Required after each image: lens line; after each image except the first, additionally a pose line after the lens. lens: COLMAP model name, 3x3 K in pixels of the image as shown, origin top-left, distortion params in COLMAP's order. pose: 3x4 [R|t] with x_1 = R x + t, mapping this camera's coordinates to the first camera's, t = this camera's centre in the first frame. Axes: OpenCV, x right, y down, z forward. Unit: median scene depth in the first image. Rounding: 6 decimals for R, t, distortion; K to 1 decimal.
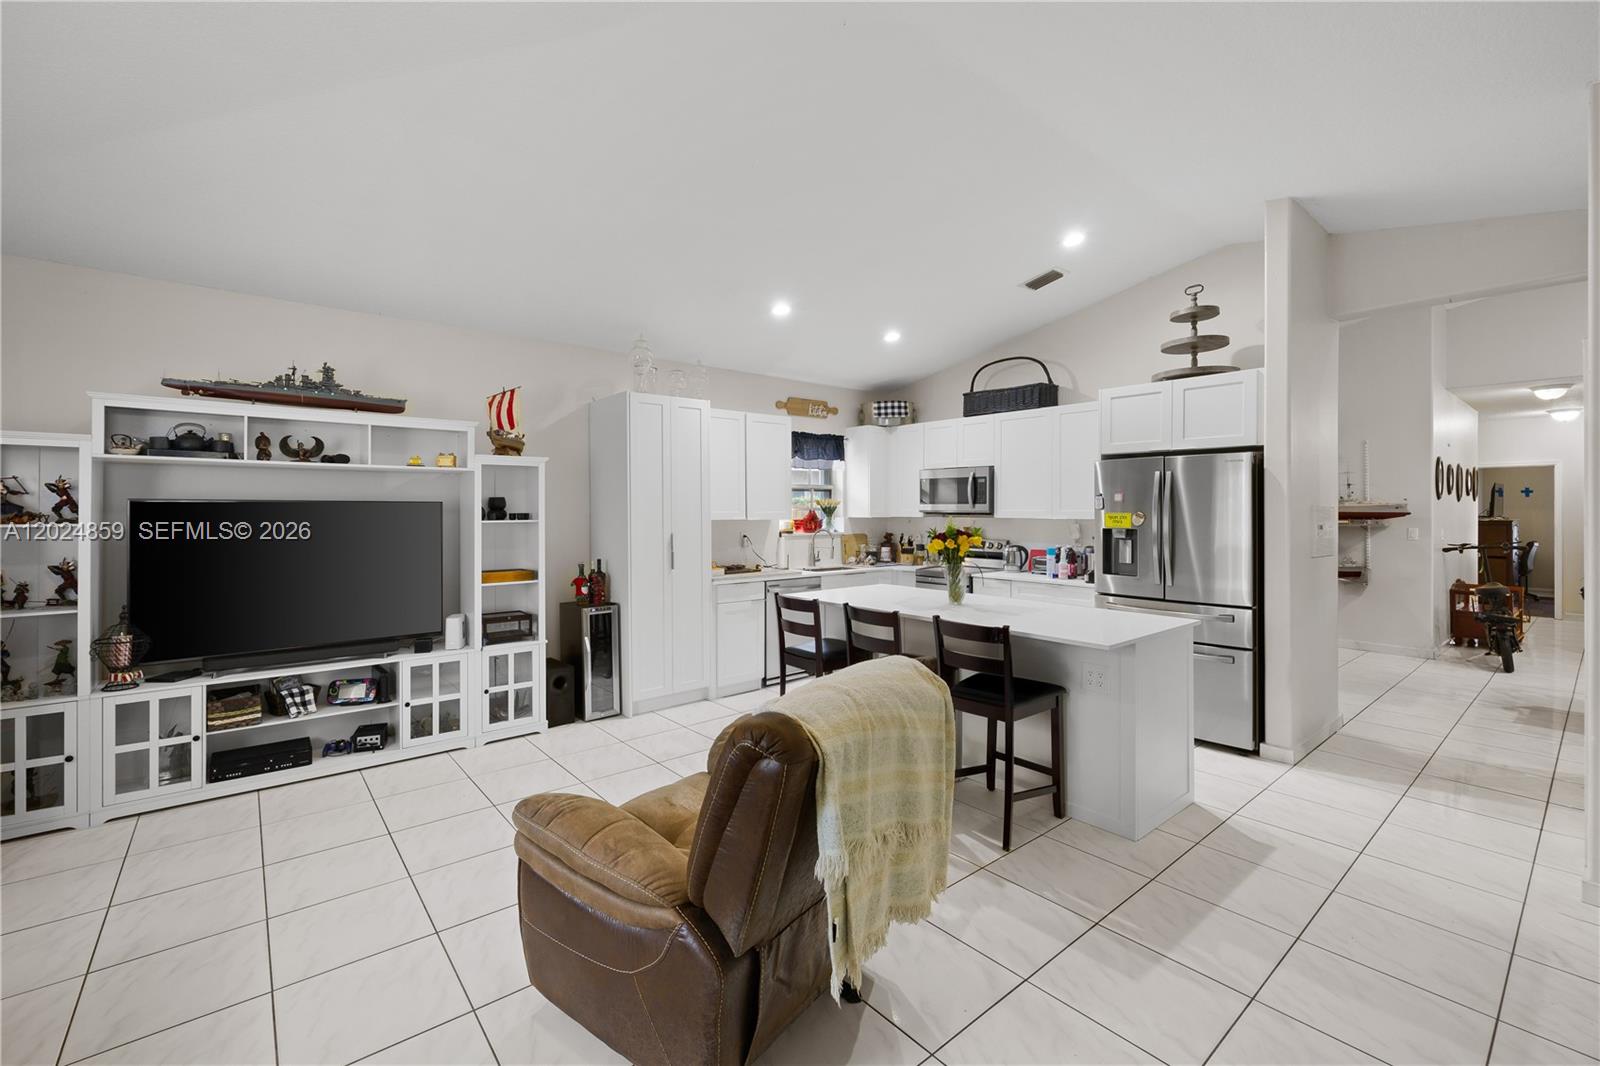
lens RADIAL K [[679.1, 0, 769.3], [0, 679.1, 511.0], [0, 0, 1]] dist [0.000157, -0.000154]
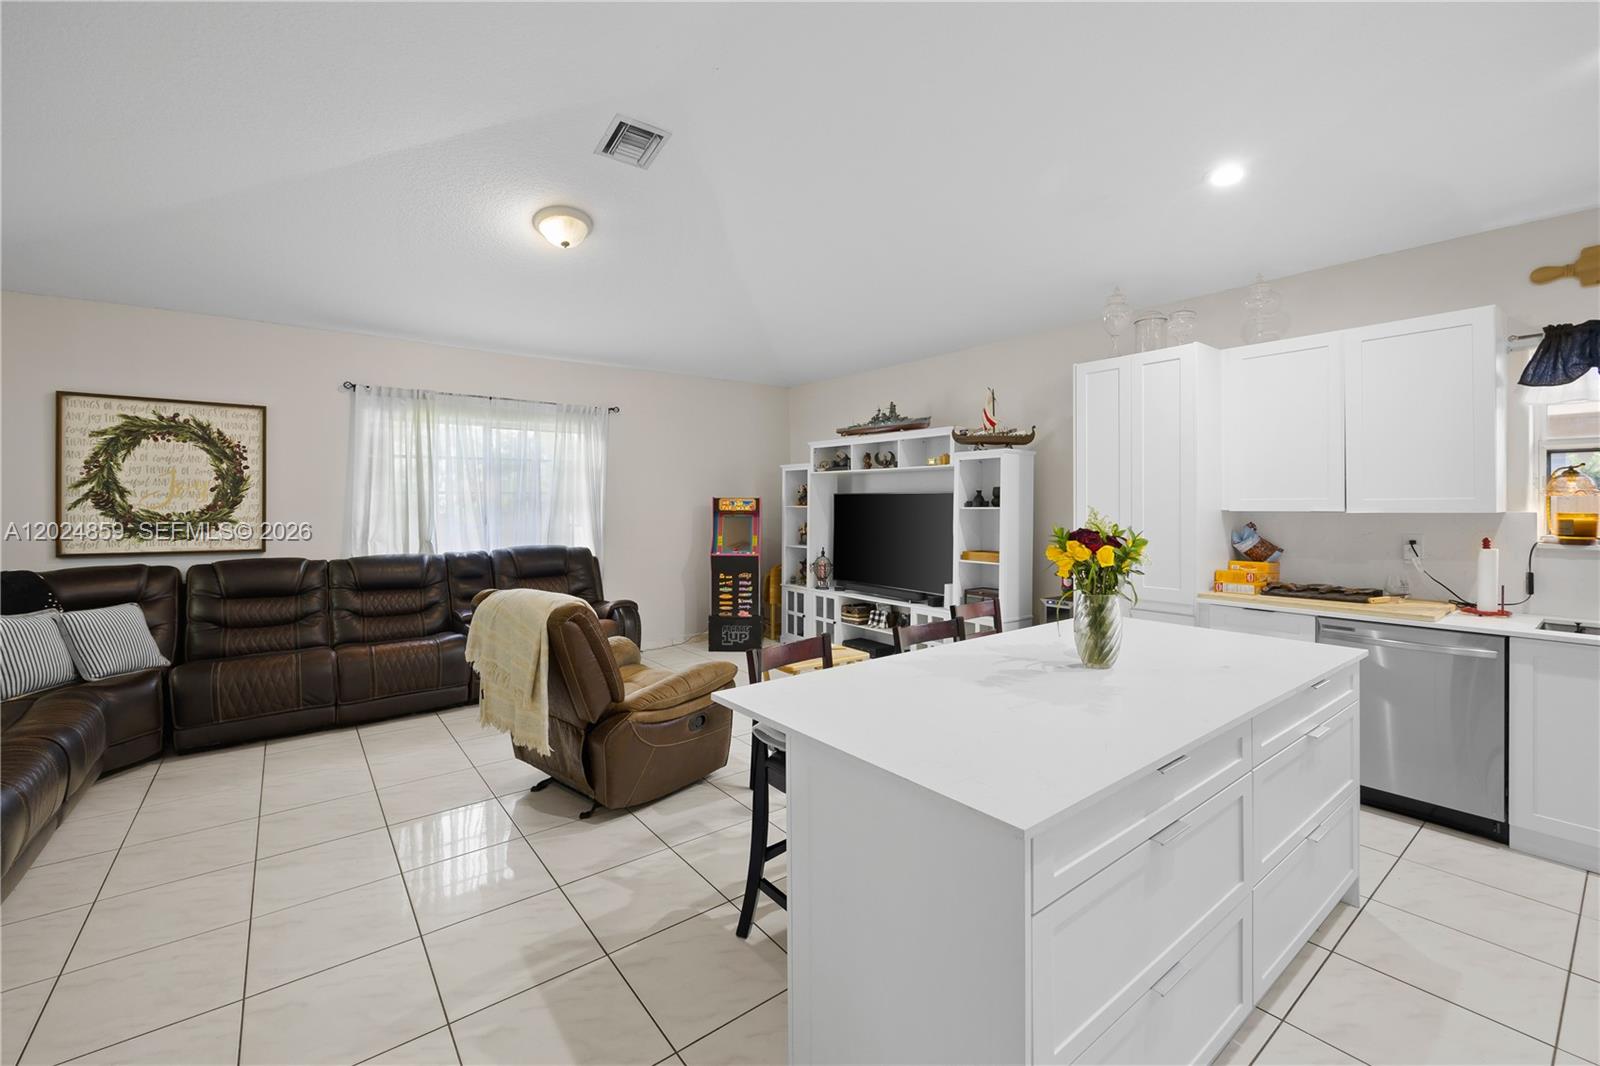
lens RADIAL K [[659.3, 0, 754.2], [0, 659.3, 506.4], [0, 0, 1]] dist [-0.001061, 0.000041]
pose [[-0.052491, 0.007351, -0.998594, 0.542319], [0.002201, 0.999971, 0.007246, 0.002714], [0.998619, -0.001818, -0.052505, 0.496485]]
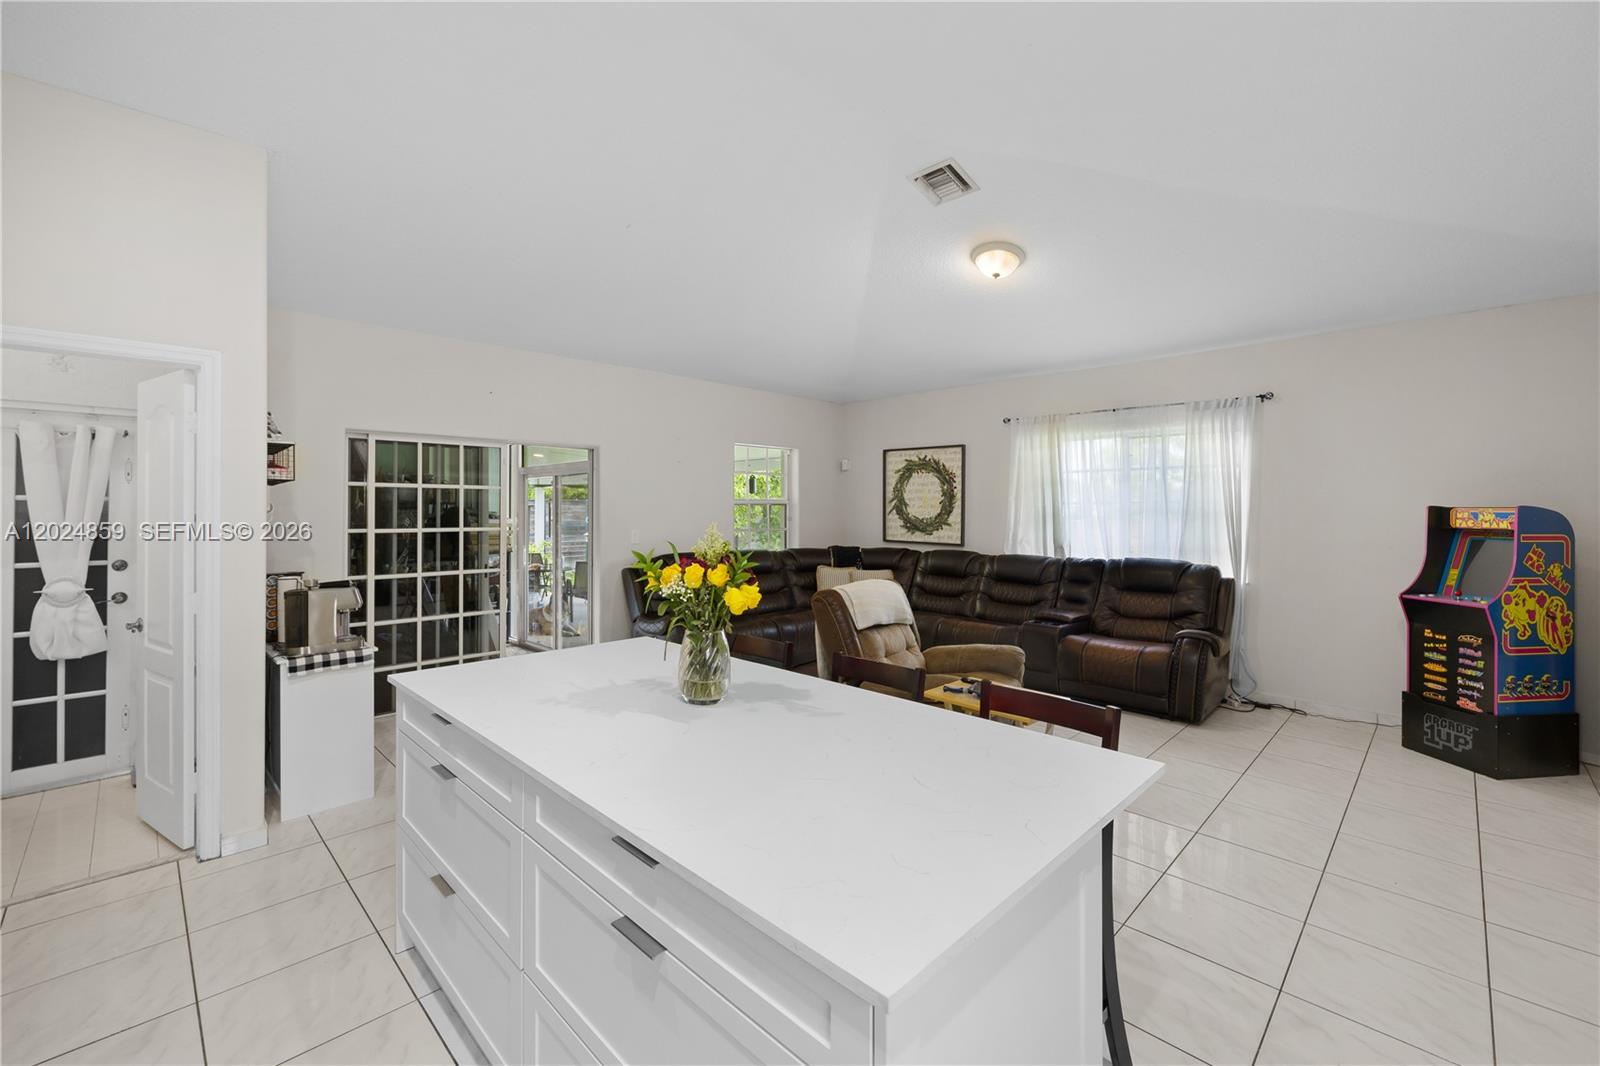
lens RADIAL K [[661.0, 0, 830.9], [0, 661.0, 507.5], [0, 0, 1]] dist [-0.001785, -0.000143]
pose [[-0.990244, -0.000933, -0.139343, 0.166656], [-0.000492, 0.999995, -0.003198, -0.000776], [0.139345, -0.003099, -0.990239, 0.962776]]
